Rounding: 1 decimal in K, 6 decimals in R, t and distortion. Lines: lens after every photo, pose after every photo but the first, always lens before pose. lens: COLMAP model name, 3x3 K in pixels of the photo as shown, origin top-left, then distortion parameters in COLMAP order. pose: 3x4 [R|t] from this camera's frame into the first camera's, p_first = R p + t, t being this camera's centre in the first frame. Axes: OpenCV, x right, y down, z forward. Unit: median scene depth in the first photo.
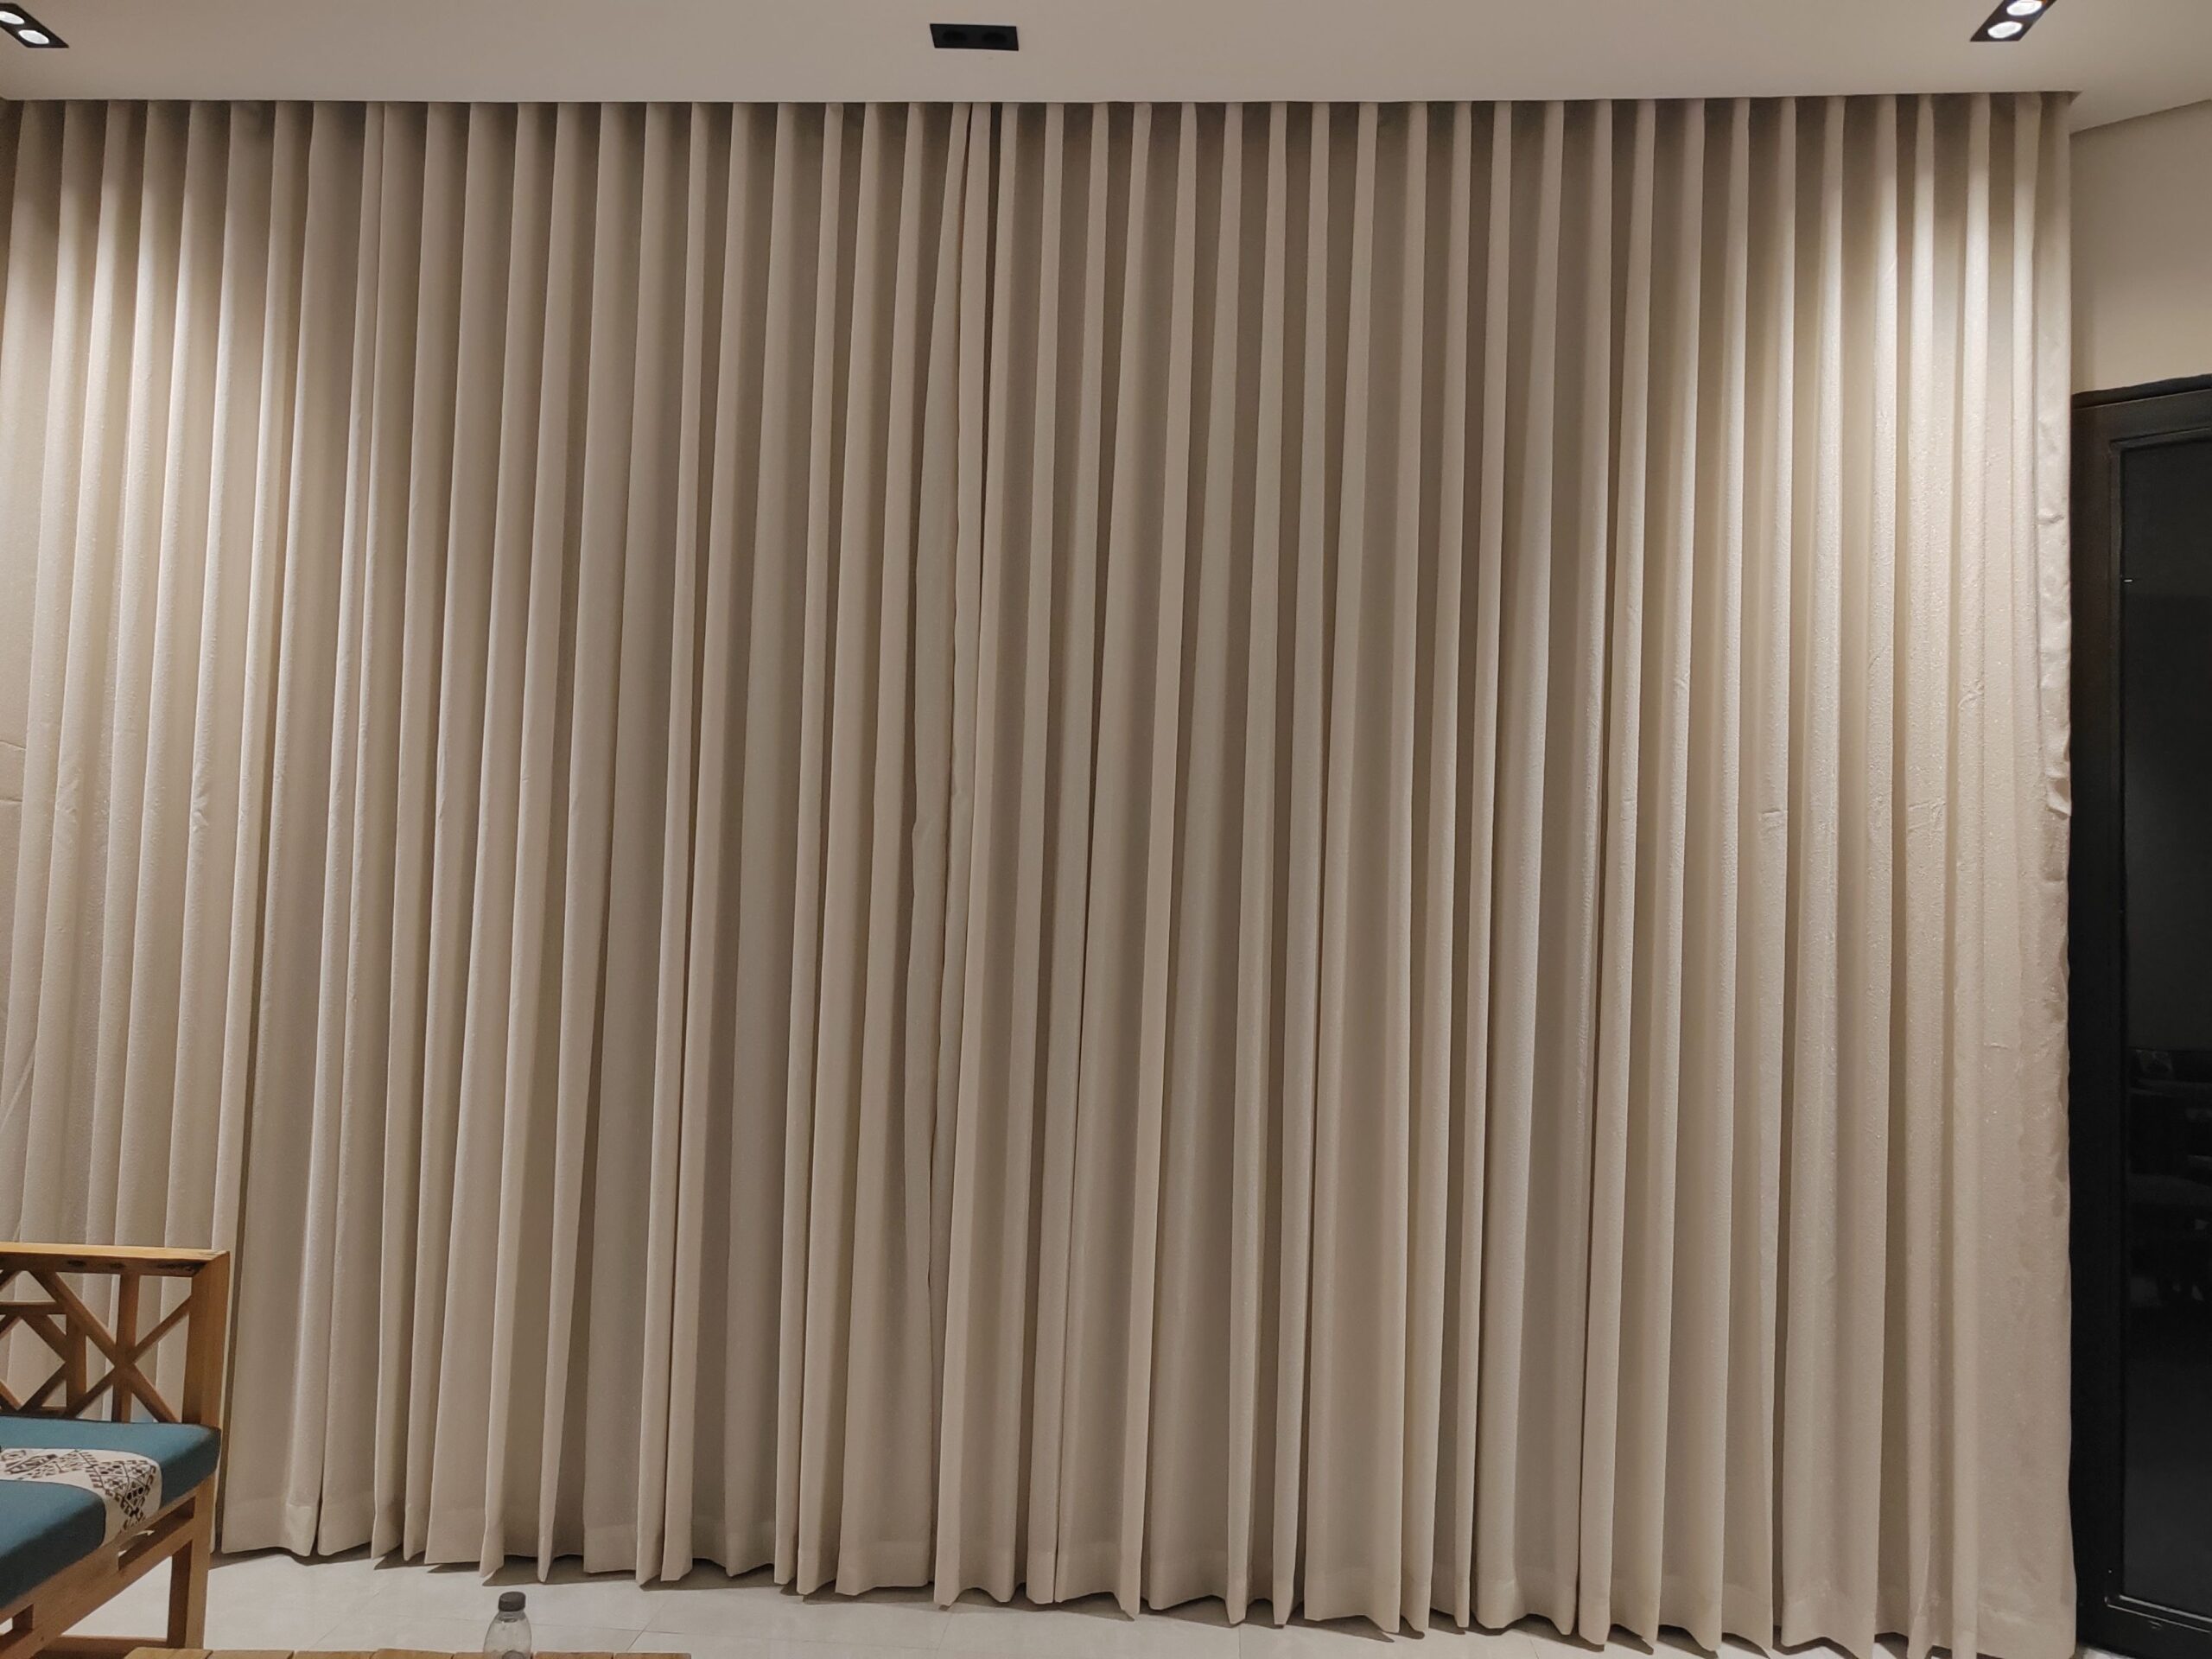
lens RADIAL K [[1737.7, 0, 1106.0], [0, 1737.7, 829.5], [0, 0, 1]] dist [0.013288, 0.006585]
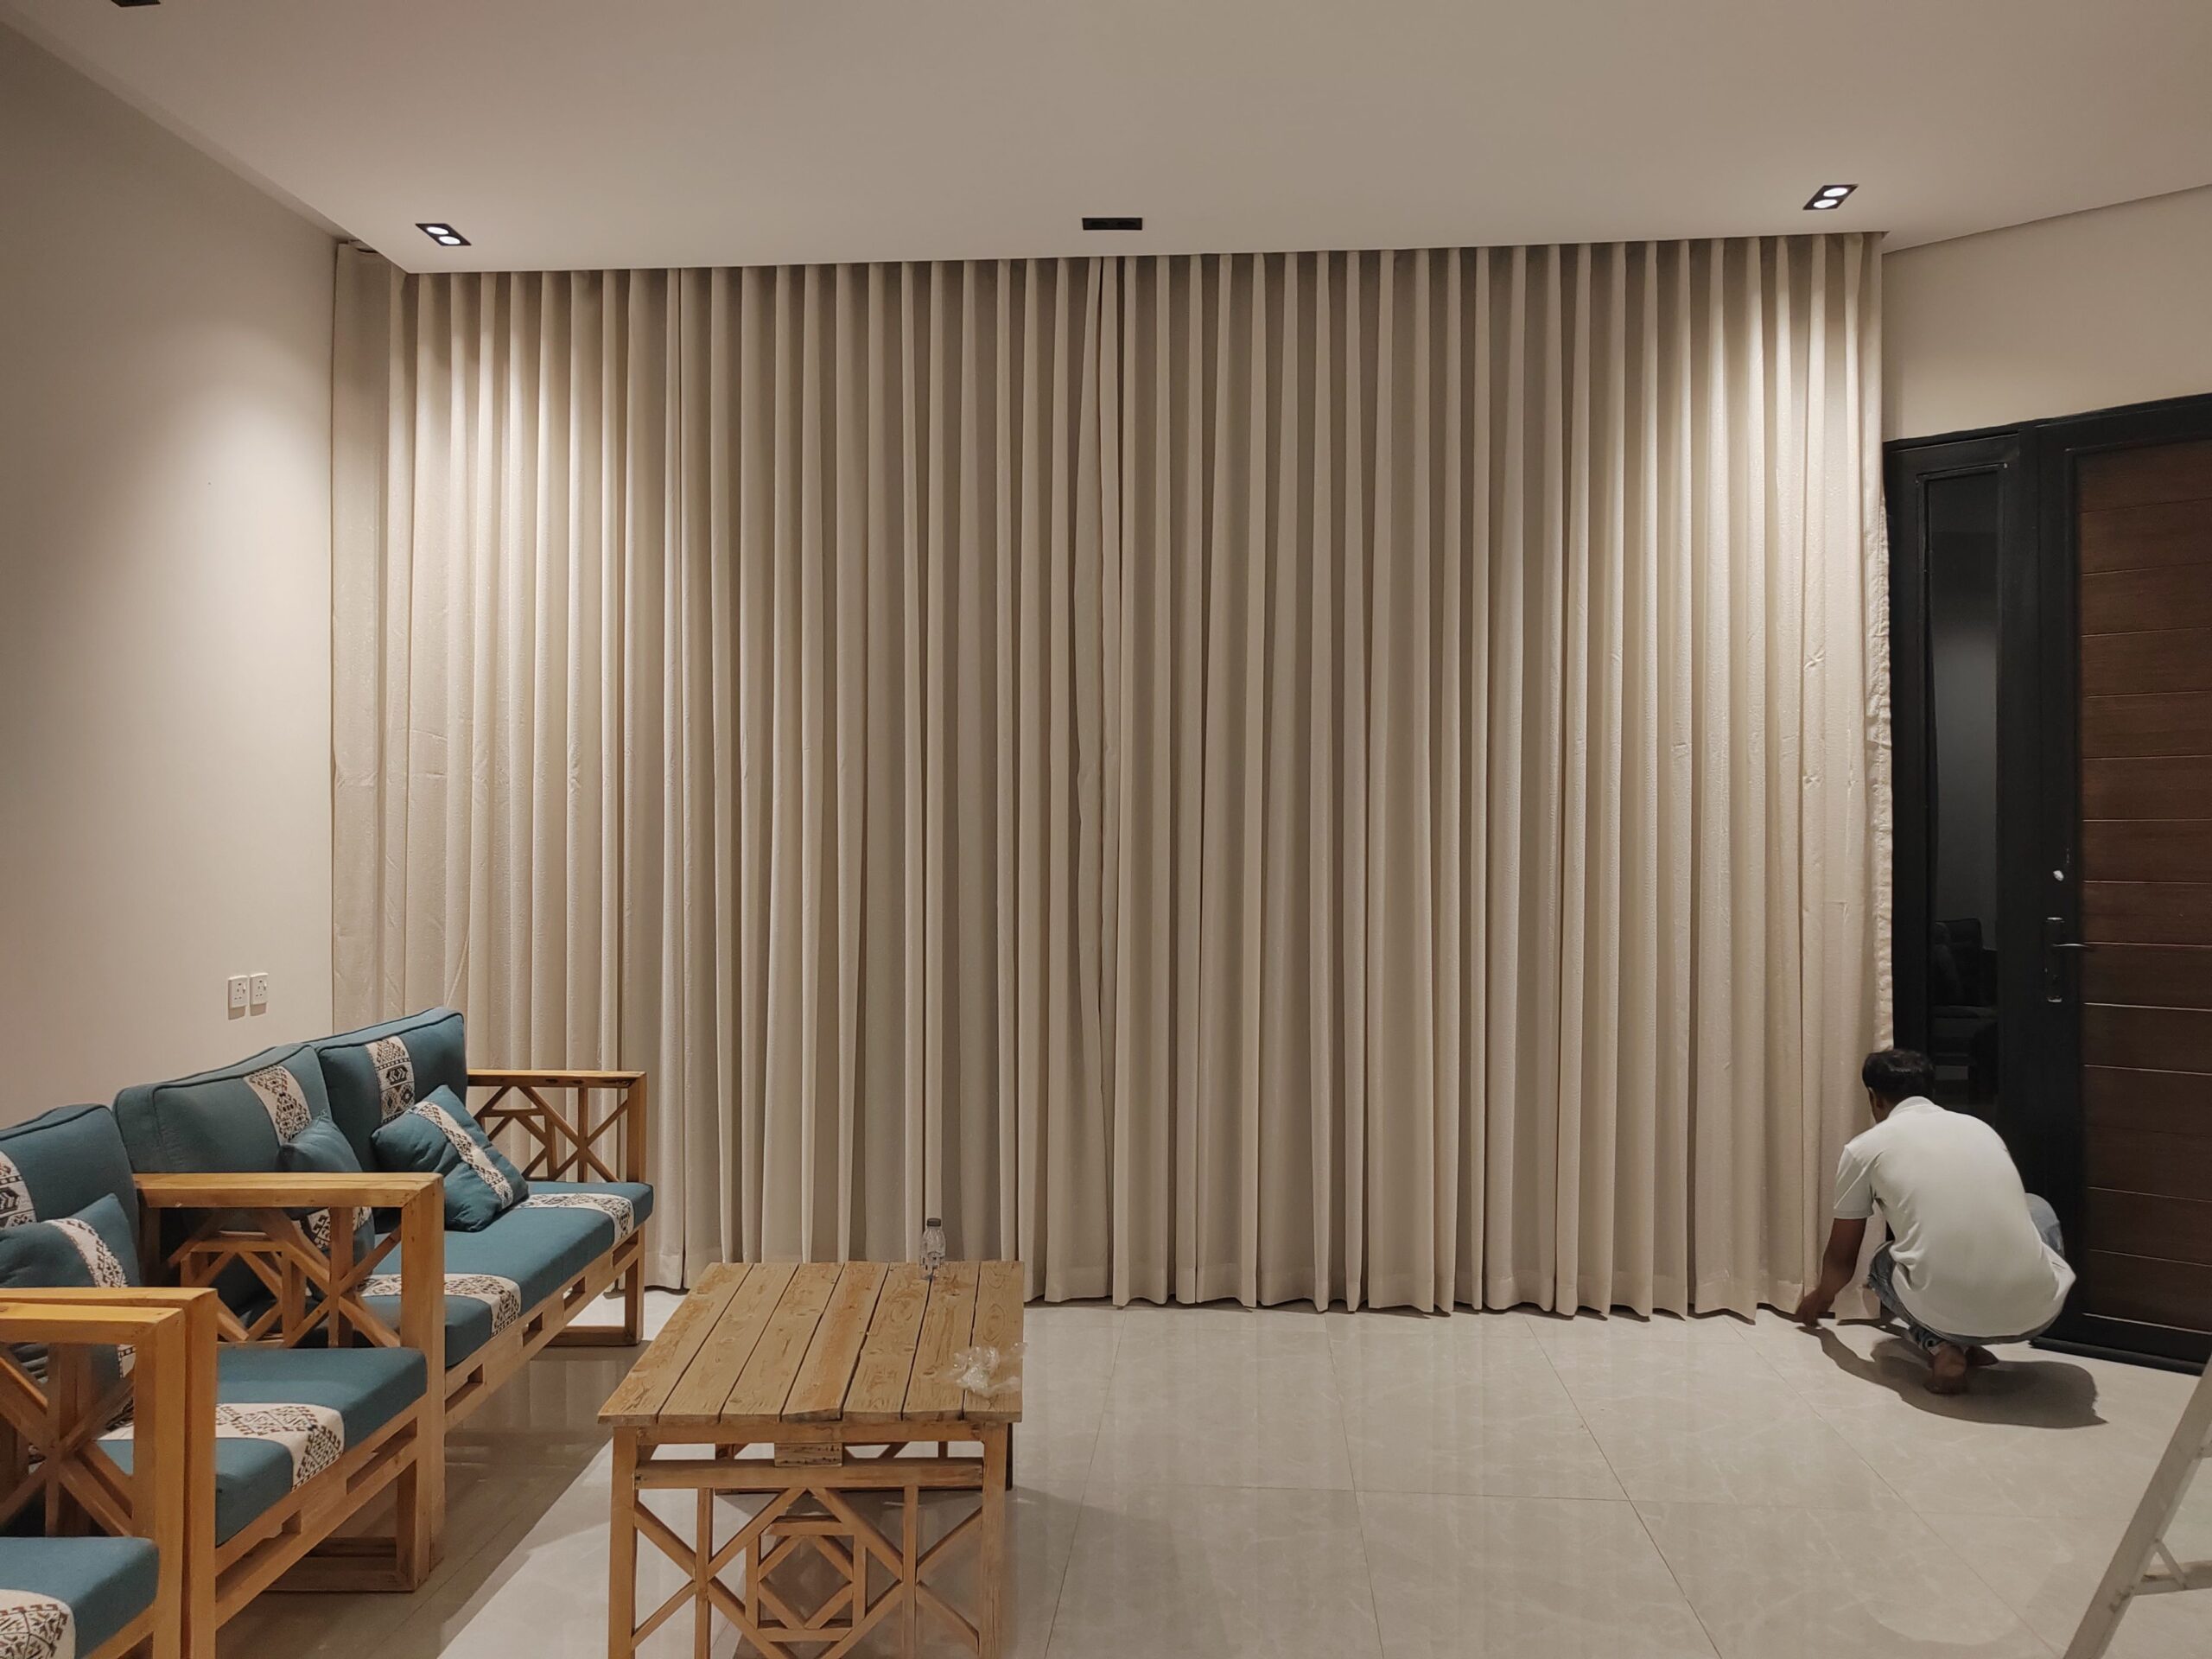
lens RADIAL K [[1737.7, 0, 1106.0], [0, 1737.7, 829.5], [0, 0, 1]] dist [0.013288, 0.006585]
pose [[0.999450, -0.030764, -0.012362, -0.074901], [0.031261, 0.998618, 0.042237, -0.016109], [0.011045, -0.042600, 0.999031, -0.437945]]
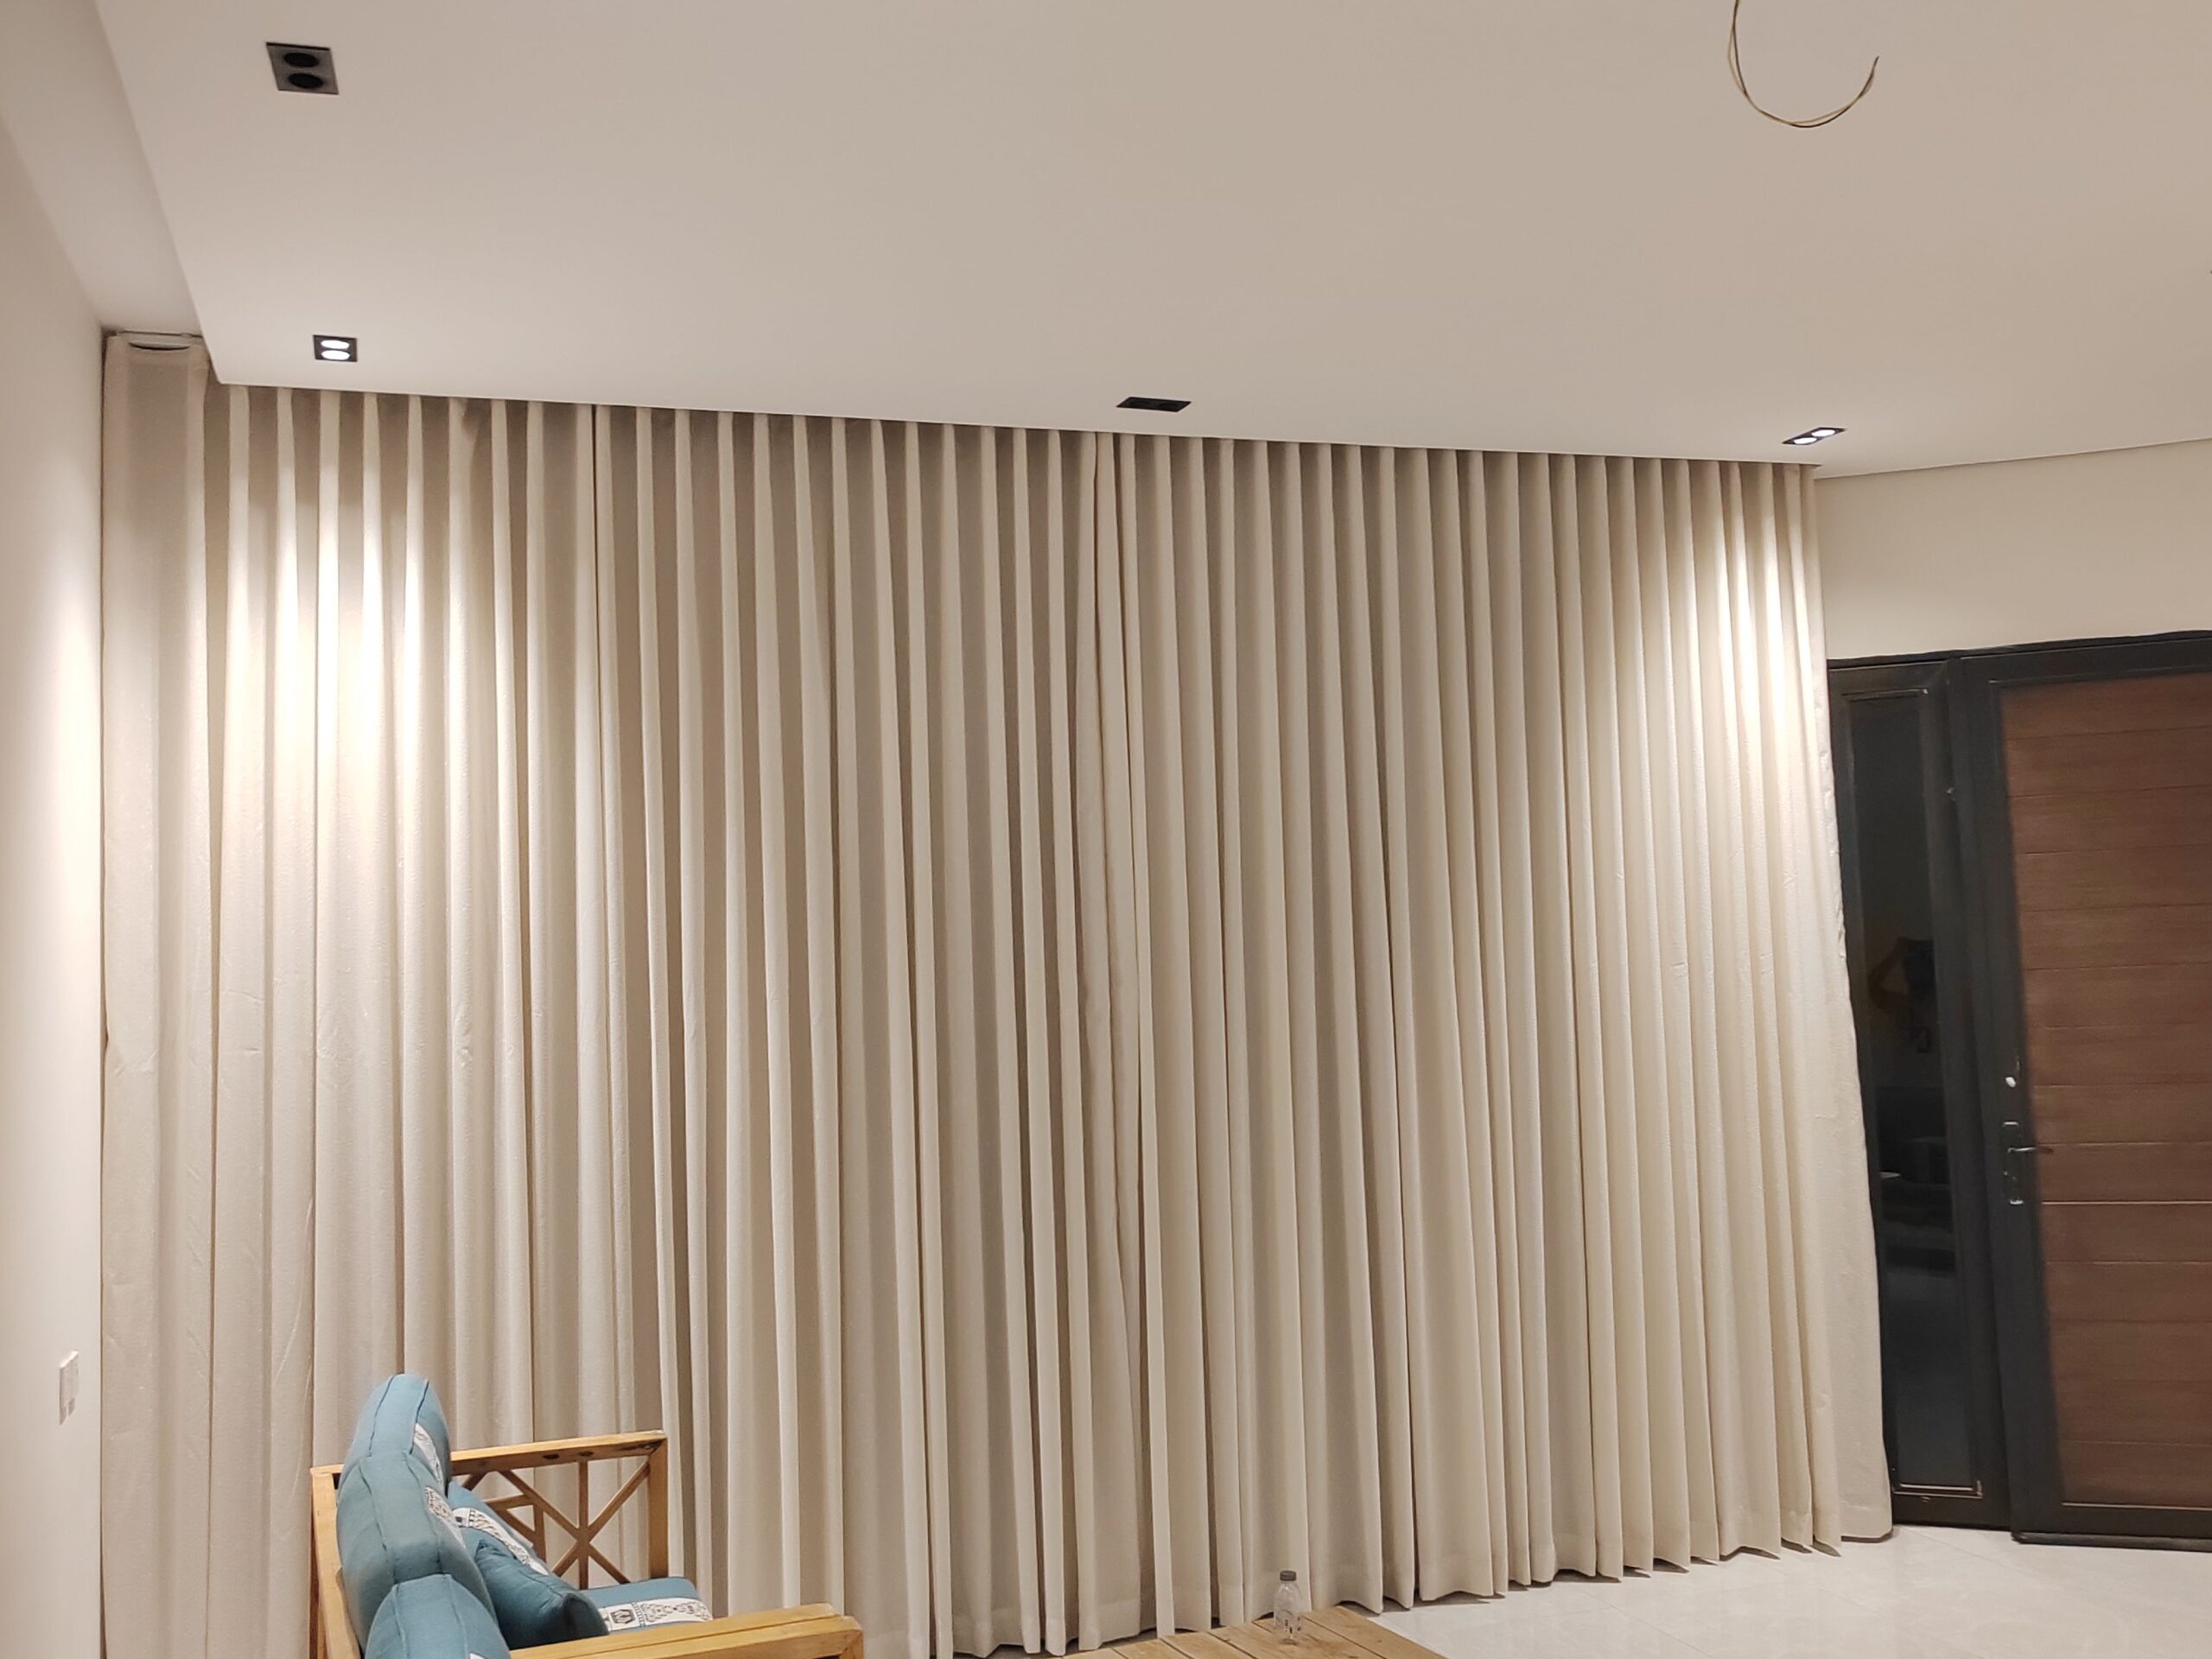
lens RADIAL K [[2111.9, 0, 1106.0], [0, 2111.9, 829.5], [0, 0, 1]] dist [0.018335, -0.001646]
pose [[0.921837, -0.037471, 0.385763, -0.691006], [0.048059, 0.998685, -0.017836, -0.110213], [-0.384588, 0.034981, 0.922425, -0.397960]]
